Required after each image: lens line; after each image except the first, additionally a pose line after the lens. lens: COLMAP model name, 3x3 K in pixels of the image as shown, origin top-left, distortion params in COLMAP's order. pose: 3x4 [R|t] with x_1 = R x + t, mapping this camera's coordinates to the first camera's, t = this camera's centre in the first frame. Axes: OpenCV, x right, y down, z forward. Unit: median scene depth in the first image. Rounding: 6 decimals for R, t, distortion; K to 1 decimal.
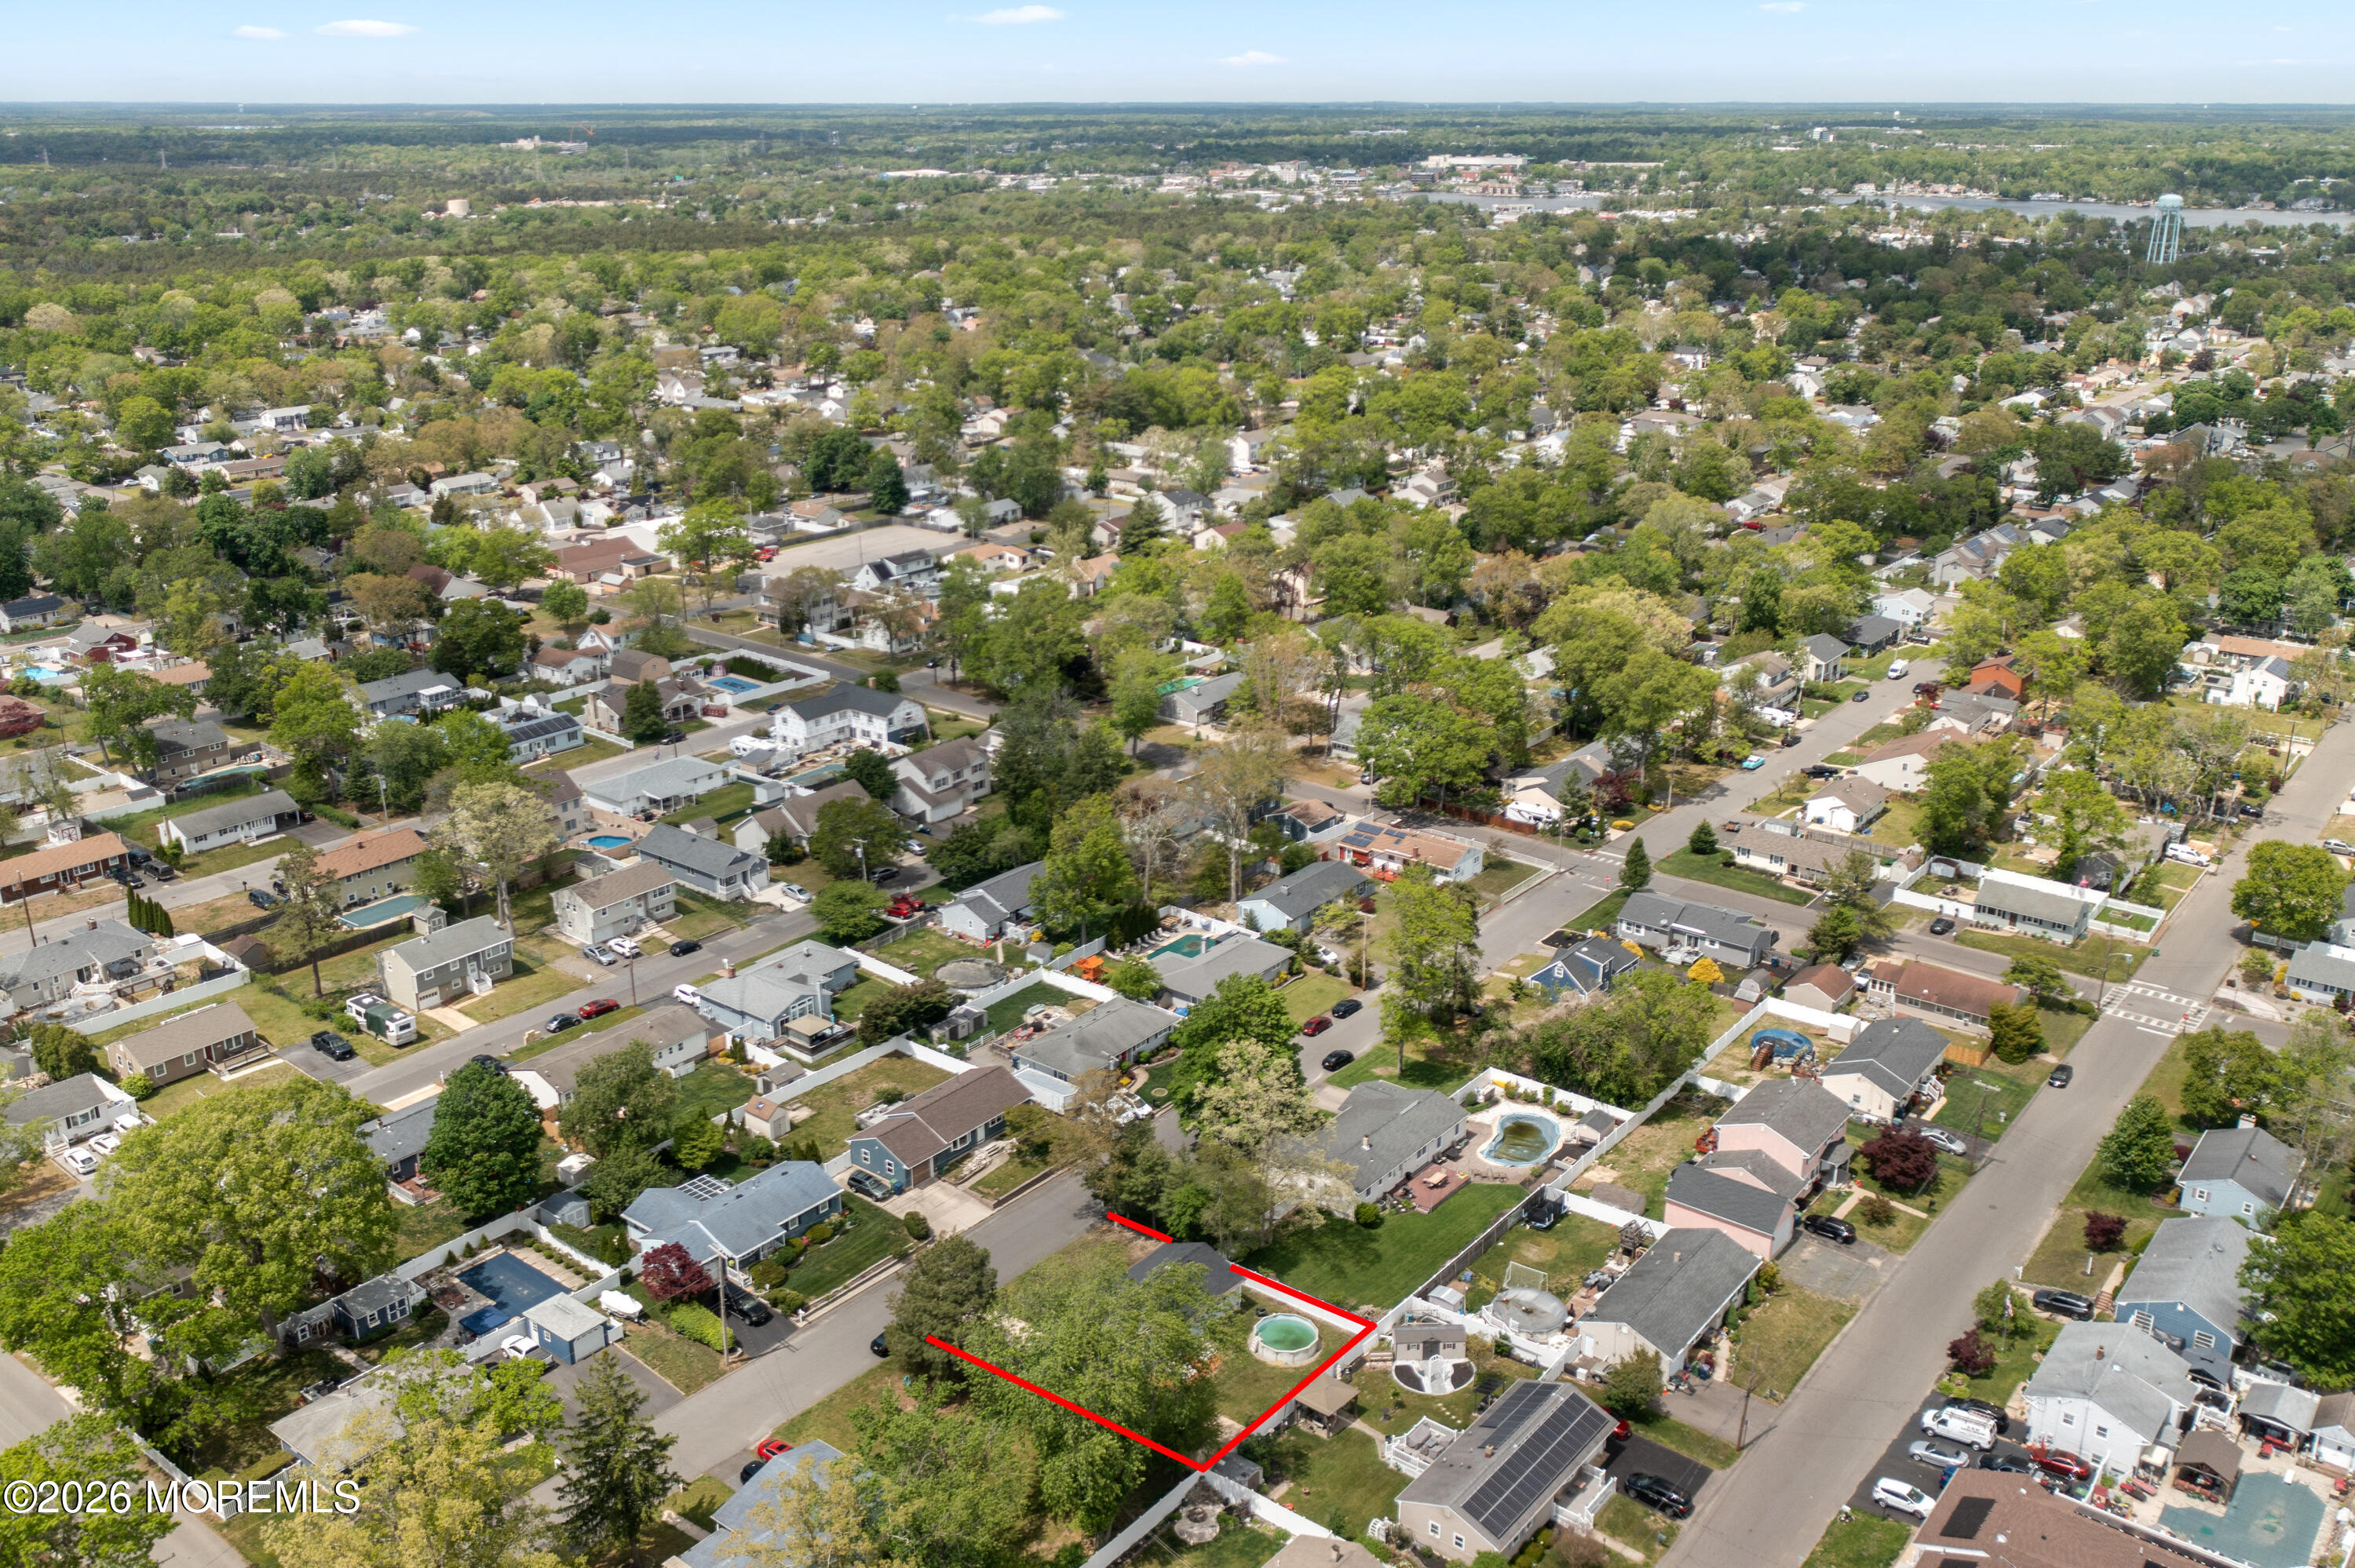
lens RADIAL K [[1976.7, 0, 1170.8], [0, 1976.7, 806.5], [0, 0, 1]] dist [-0.000356, -0.001459]
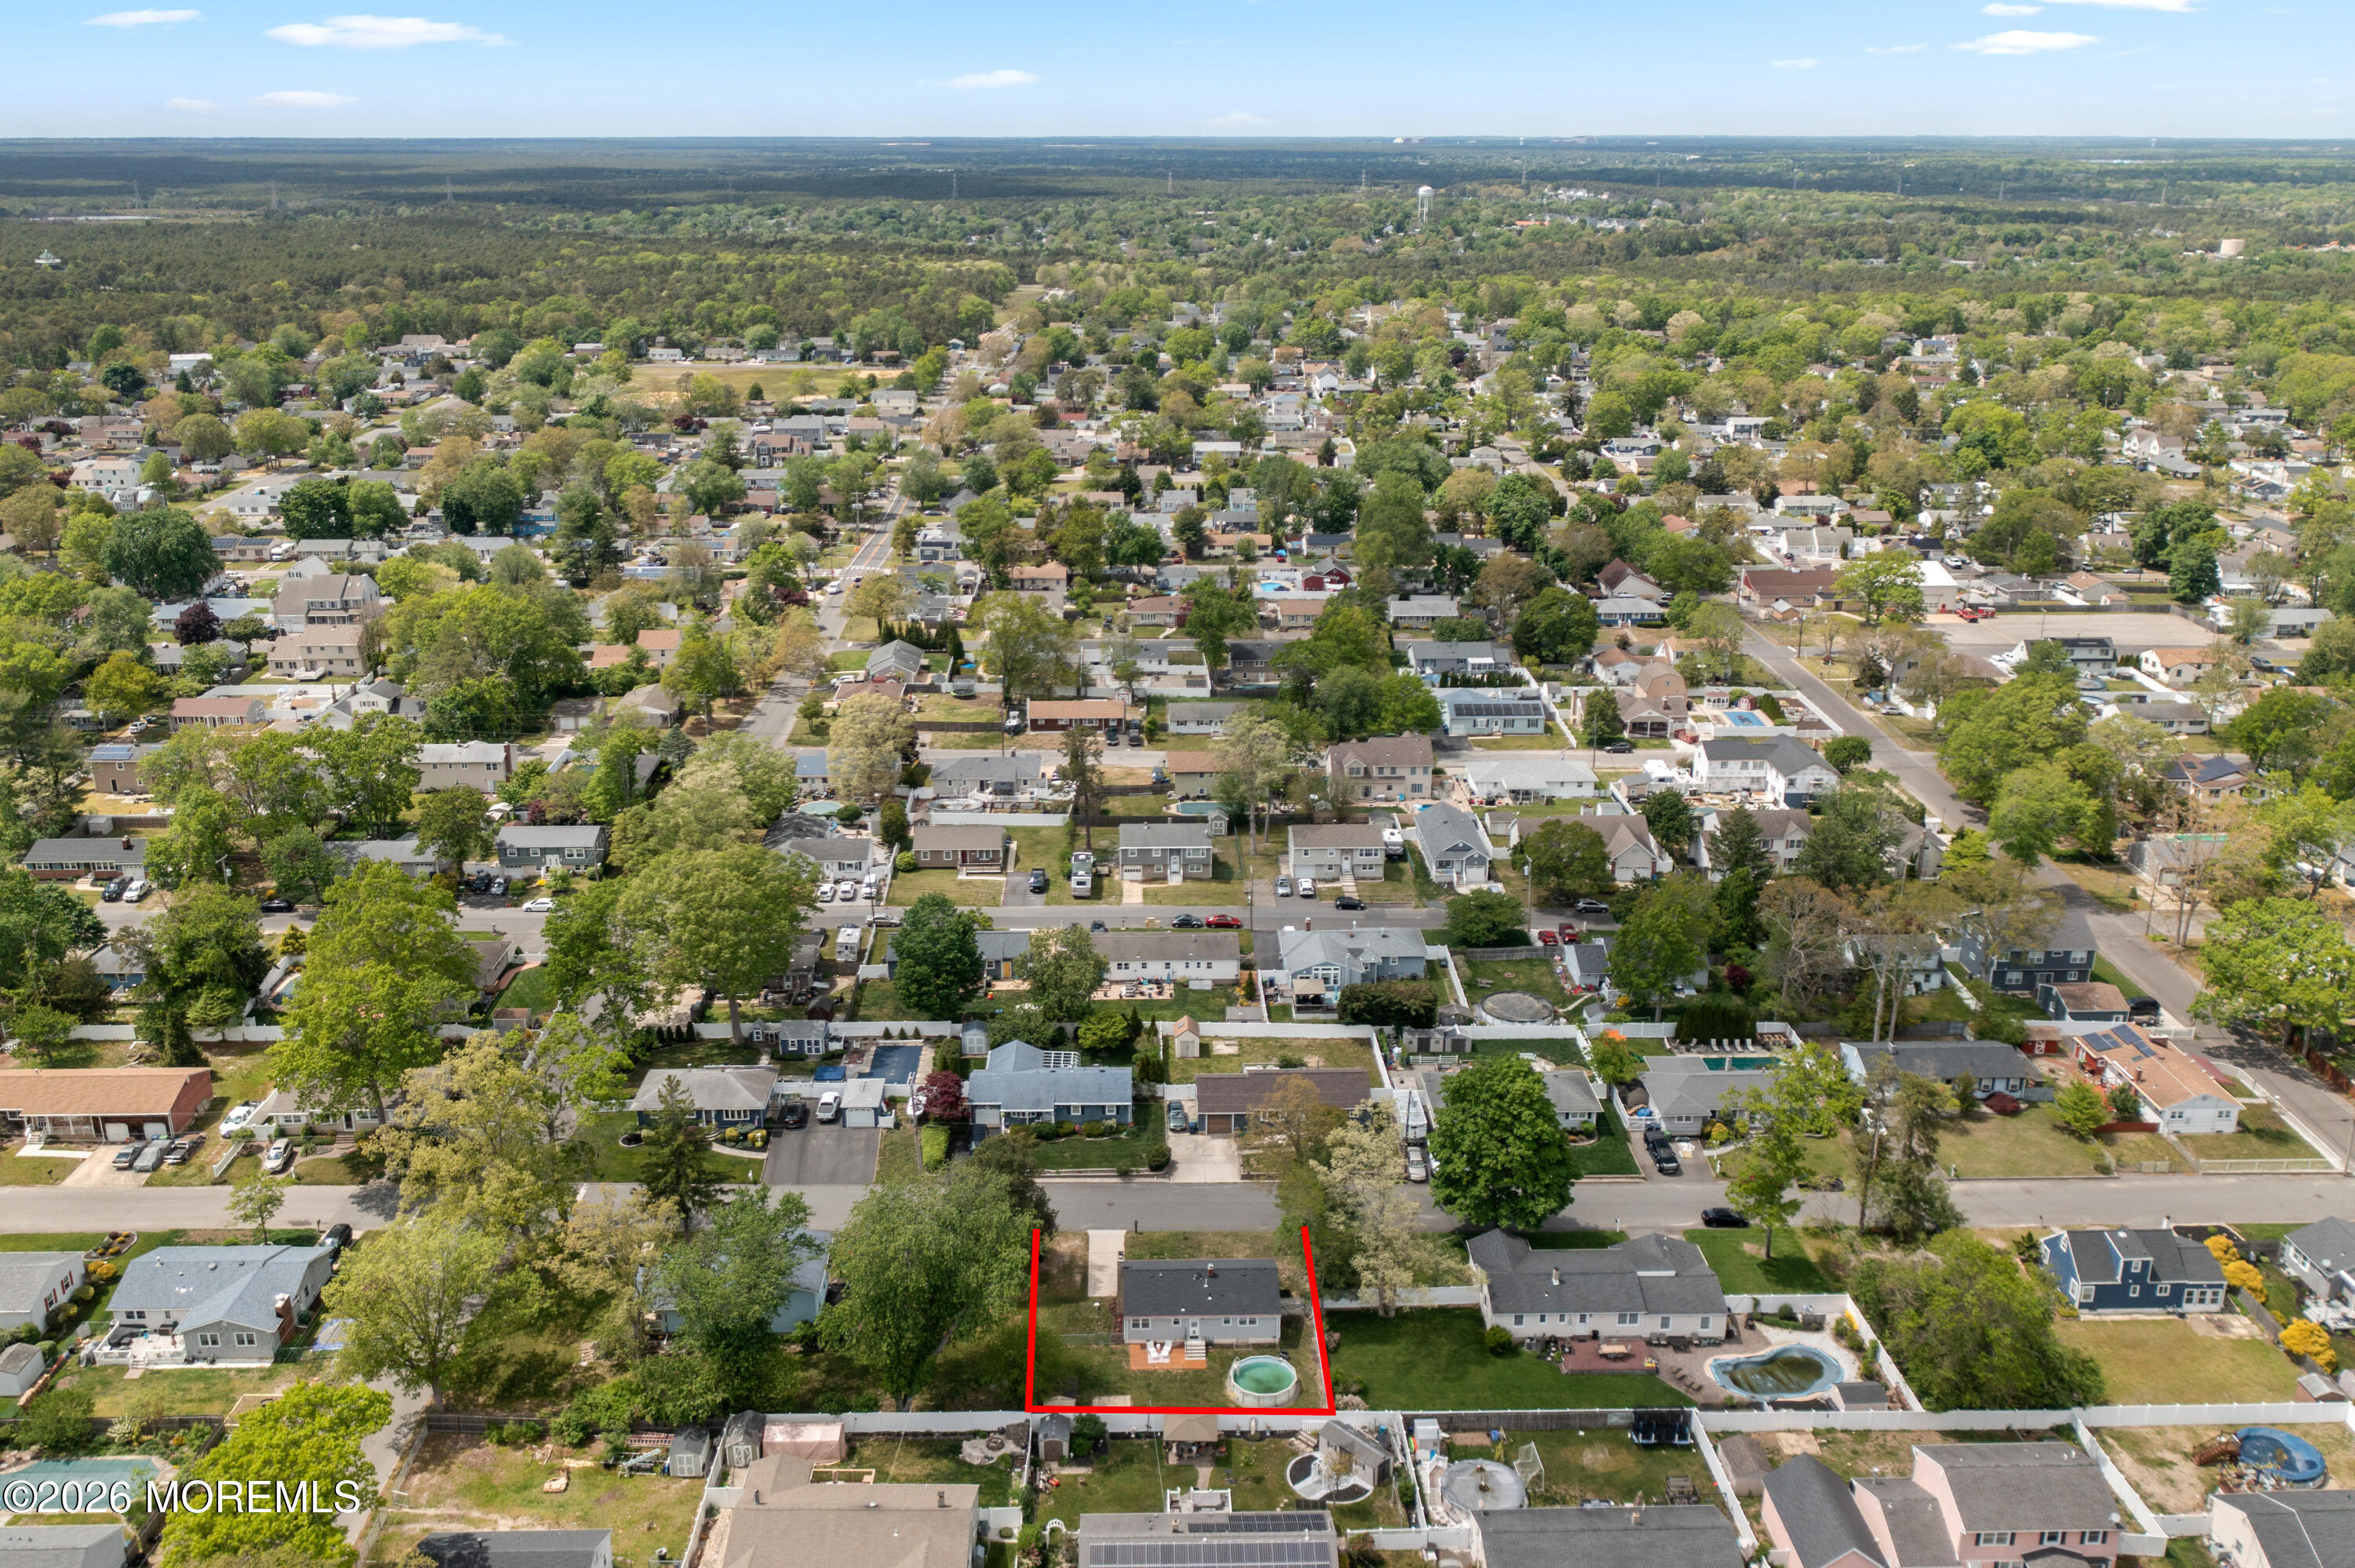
lens RADIAL K [[1972.8, 0, 1177.5], [0, 1972.8, 784.0], [0, 0, 1]] dist [0.000839, -0.002159]
pose [[0.641798, 0.243969, -0.727032, 0.460885], [-0.262116, 0.960736, 0.091006, -0.065471], [0.720688, 0.132159, 0.680546, 0.177650]]
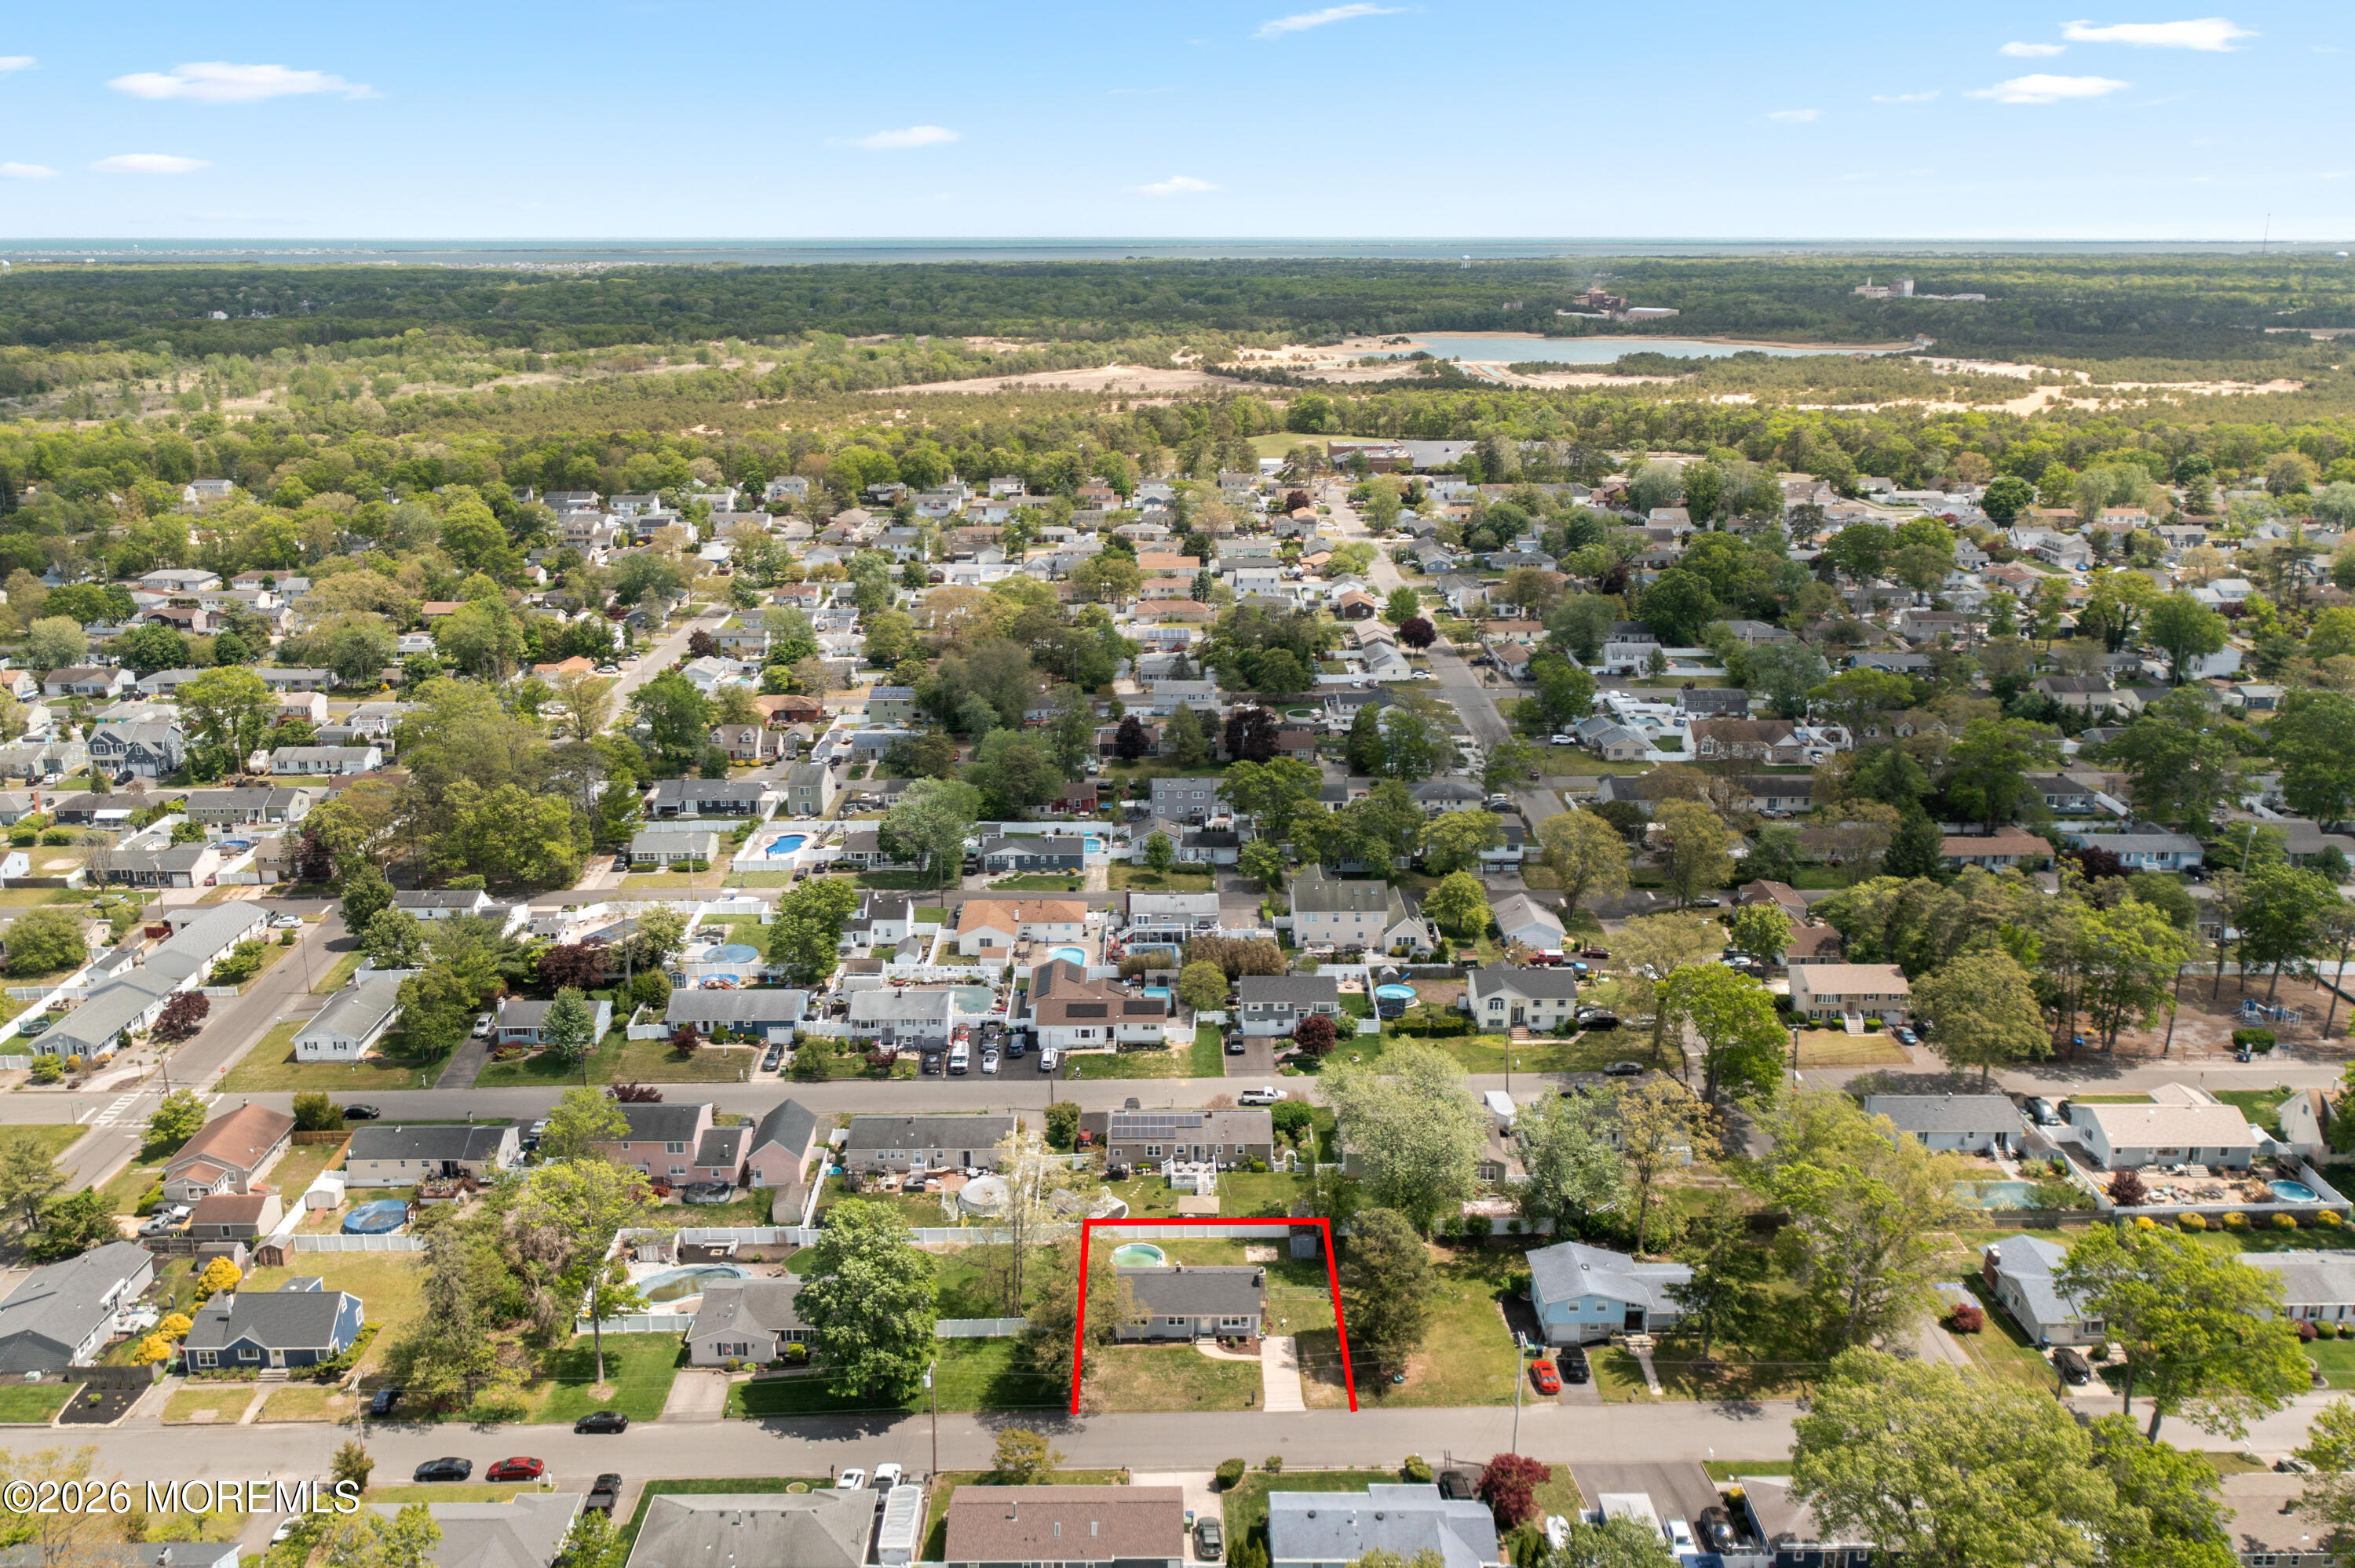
lens RADIAL K [[1972.8, 0, 1177.5], [0, 1972.8, 784.0], [0, 0, 1]] dist [0.000839, -0.002159]
pose [[-0.635248, -0.209408, 0.743376, -0.529457], [0.262401, 0.846756, 0.462764, -0.350704], [-0.726364, 0.489033, -0.482951, 0.964800]]
